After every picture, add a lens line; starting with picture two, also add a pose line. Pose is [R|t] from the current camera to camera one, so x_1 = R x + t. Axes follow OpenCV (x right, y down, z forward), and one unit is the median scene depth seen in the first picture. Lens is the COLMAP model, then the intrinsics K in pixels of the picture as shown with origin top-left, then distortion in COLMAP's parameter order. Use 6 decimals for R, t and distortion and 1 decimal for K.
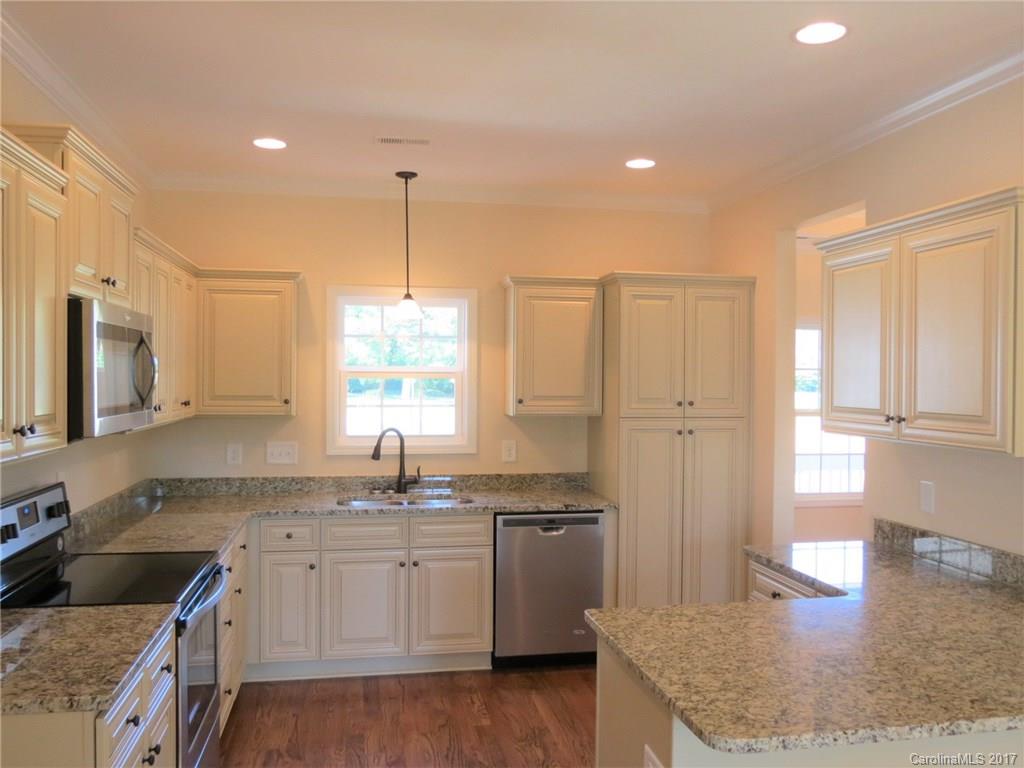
lens RADIAL K [[831.9, 0, 467.5], [0, 831.9, 382.6], [0, 0, 1]] dist [-0.032496, 0.007540]
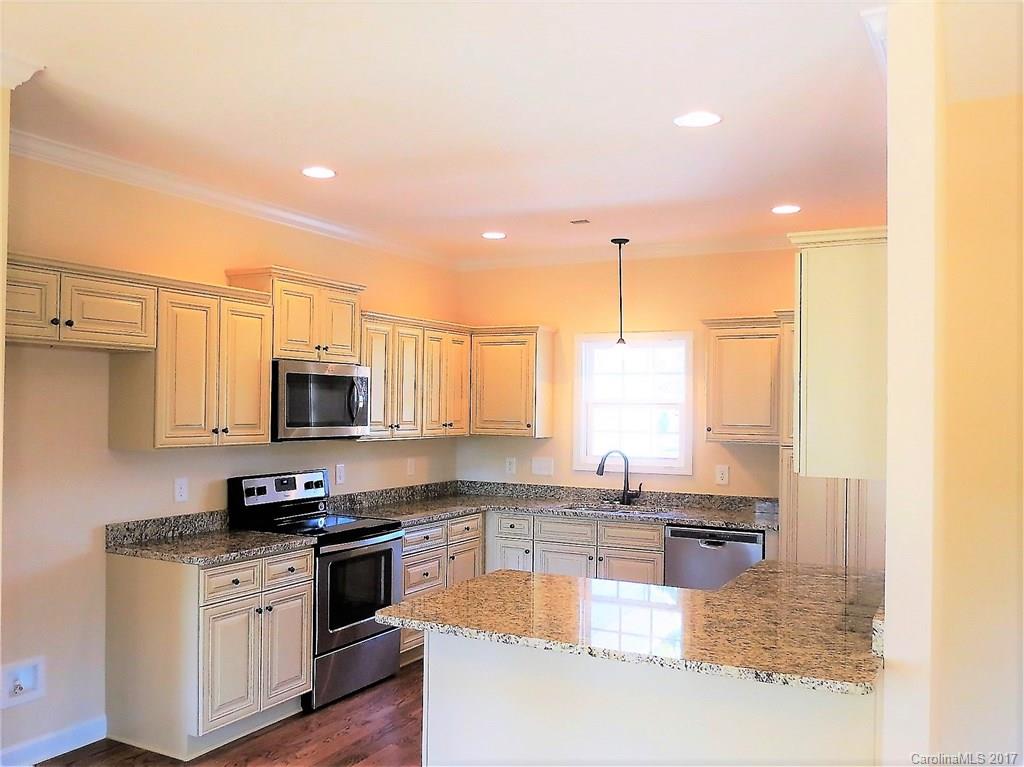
lens RADIAL K [[831.9, 0, 494.5], [0, 831.9, 401.6], [0, 0, 1]] dist [-0.032496, 0.007540]
pose [[0.799170, 0.000308, -0.601105, 0.498607], [-0.012389, 0.999796, -0.015958, 0.006212], [0.600977, 0.020200, 0.799011, -0.073637]]
